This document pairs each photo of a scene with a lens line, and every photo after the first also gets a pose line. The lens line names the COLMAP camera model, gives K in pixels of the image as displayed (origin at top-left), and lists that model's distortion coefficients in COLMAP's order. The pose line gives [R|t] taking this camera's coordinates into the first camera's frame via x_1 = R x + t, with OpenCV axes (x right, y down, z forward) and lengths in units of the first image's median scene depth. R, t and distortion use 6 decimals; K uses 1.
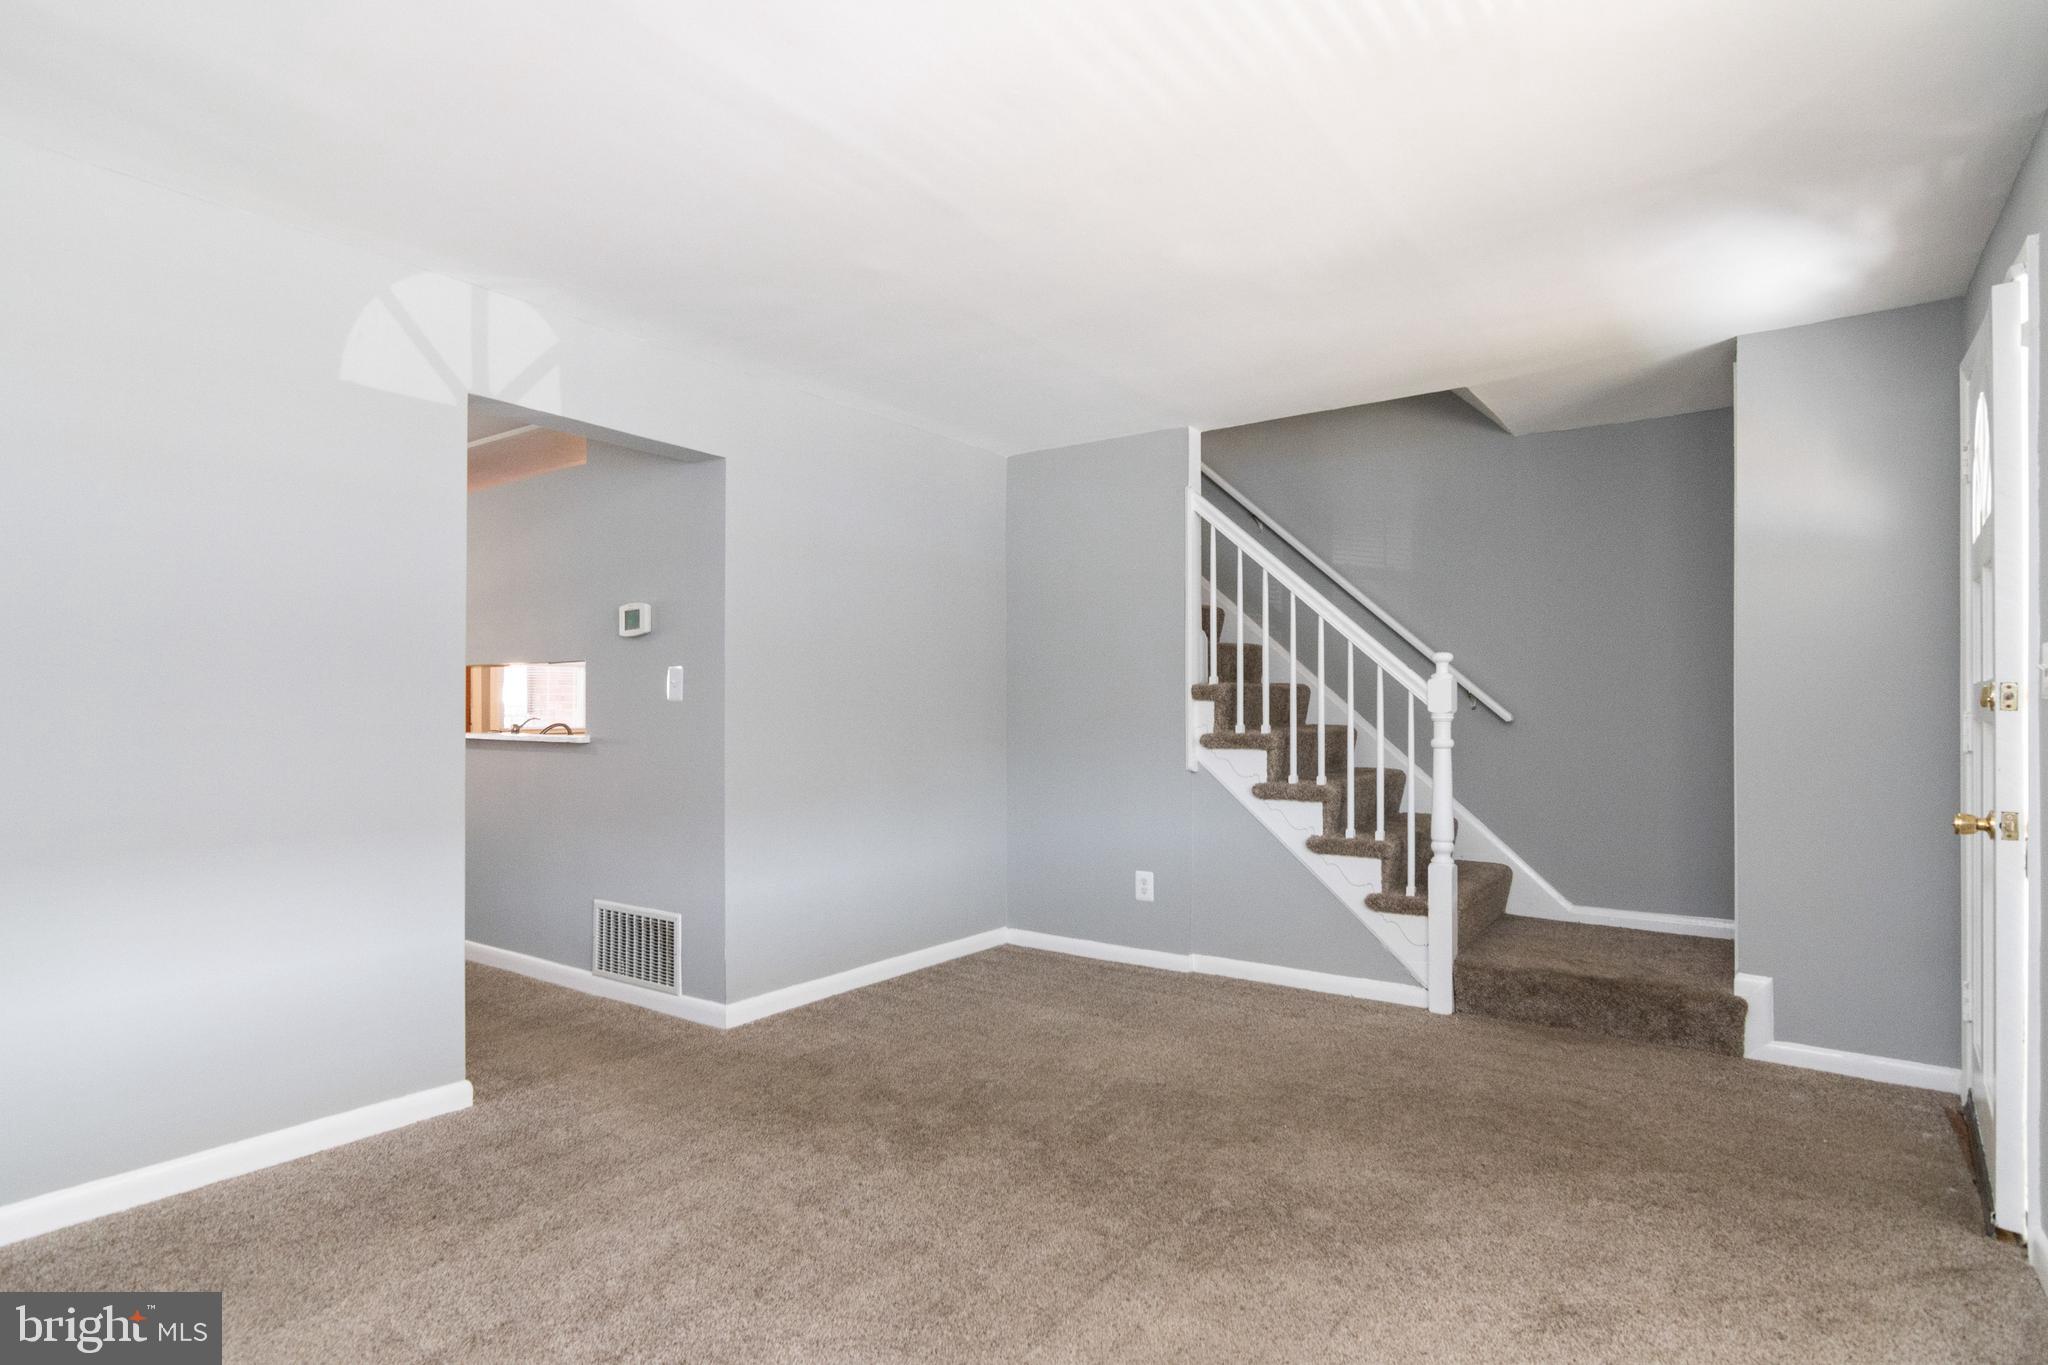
lens RADIAL K [[1056.7, 0, 1013.0], [0, 1056.7, 695.9], [0, 0, 1]] dist [-0.000081, 0.001594]
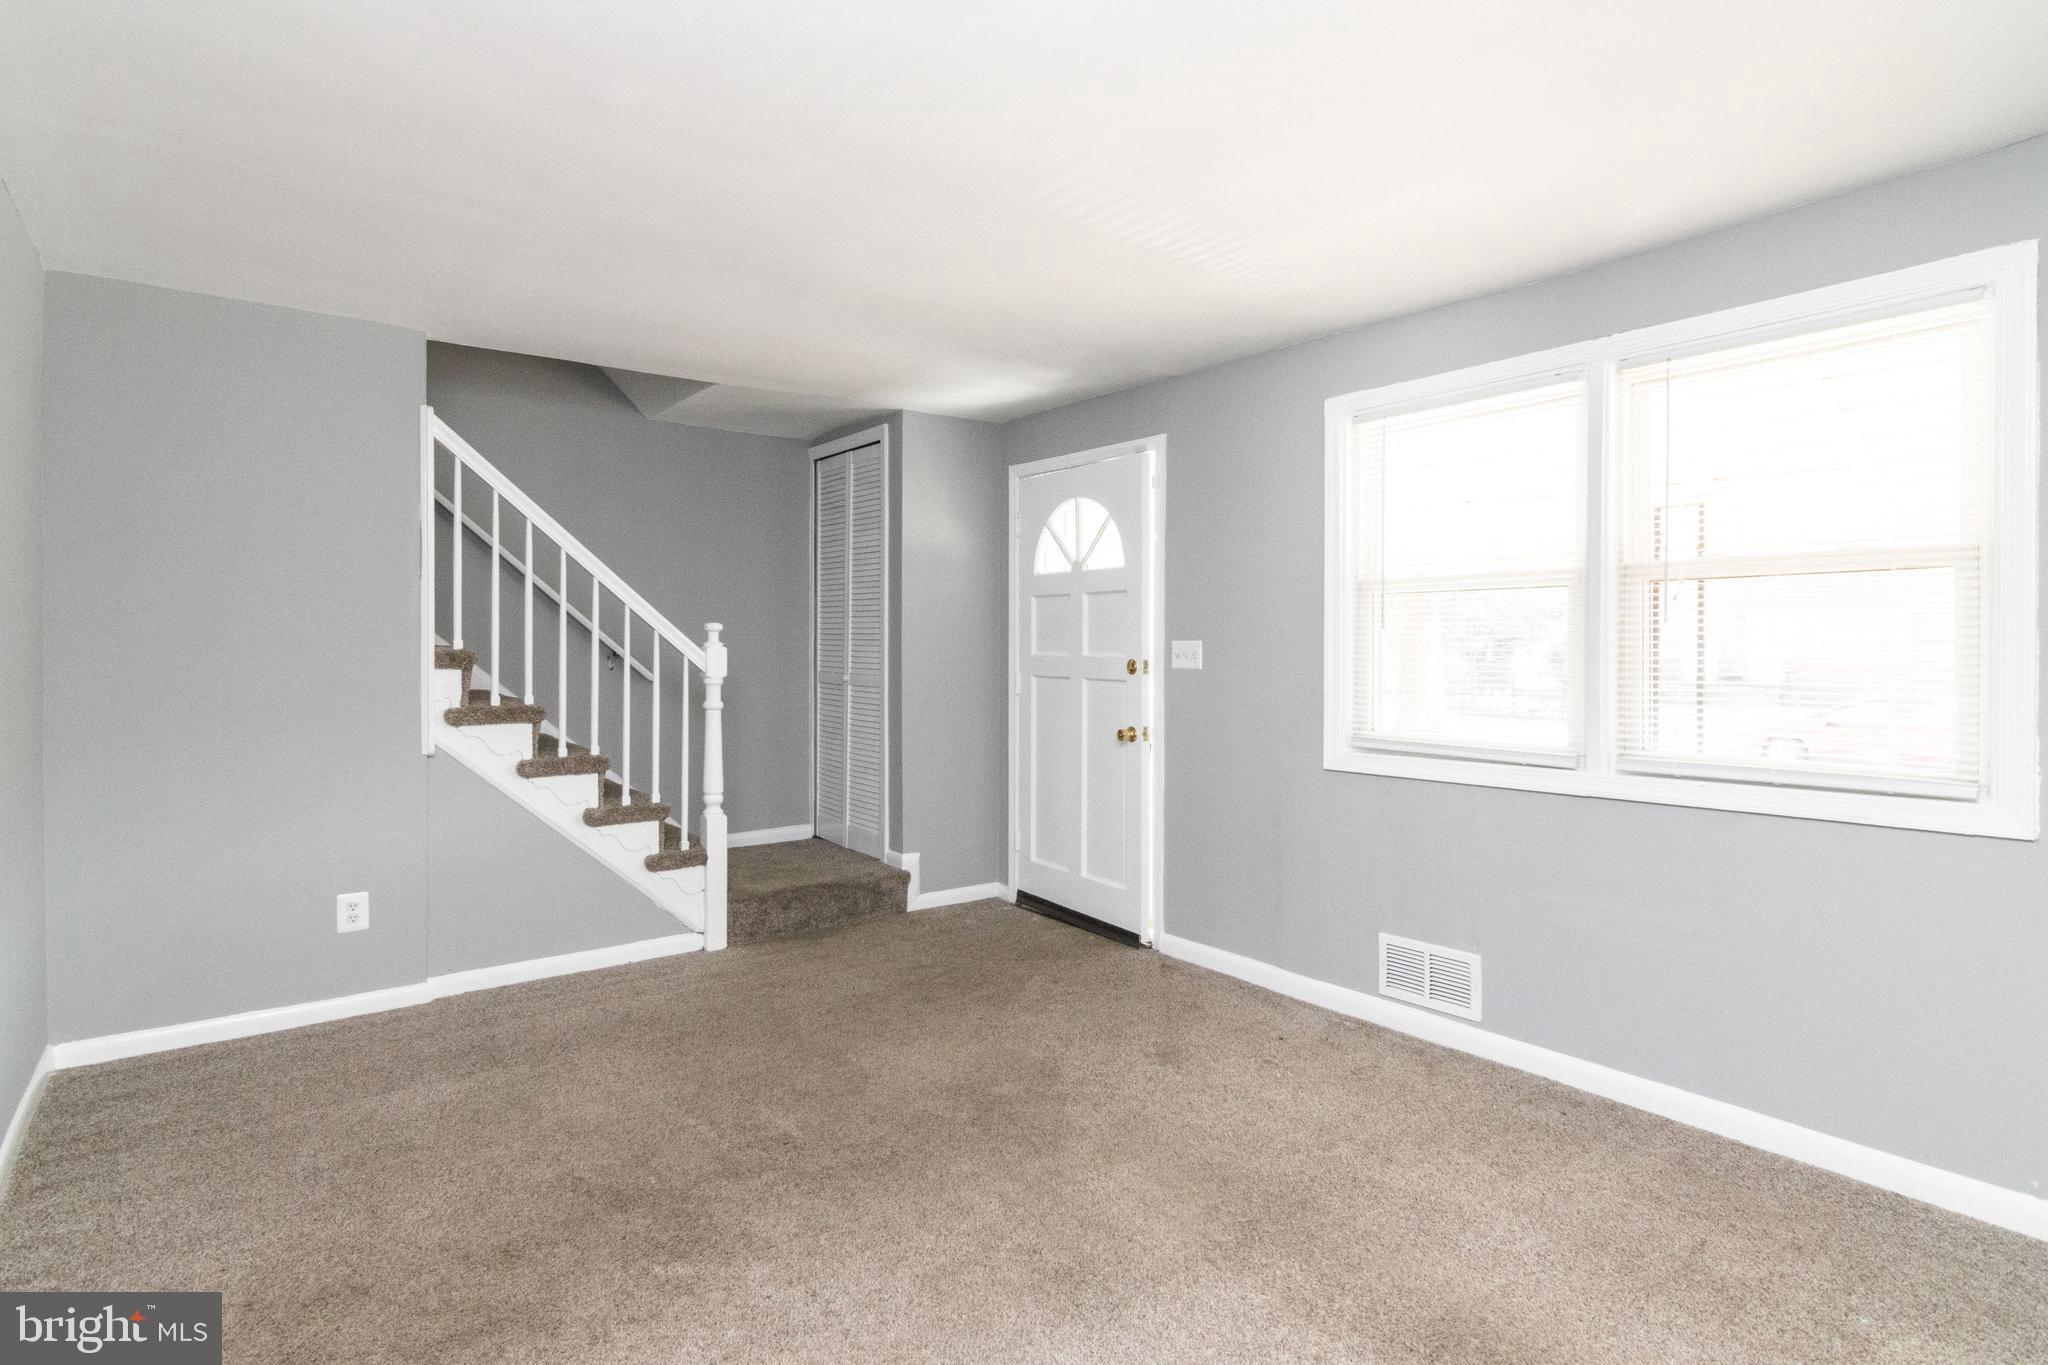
lens RADIAL K [[1056.7, 0, 1015.3], [0, 1056.7, 650.1], [0, 0, 1]] dist [-0.000081, 0.001594]
pose [[0.289000, -0.004340, 0.957319, -0.551428], [-0.010660, 0.999913, 0.007751, -0.023930], [-0.957270, -0.012445, 0.288929, 0.382675]]
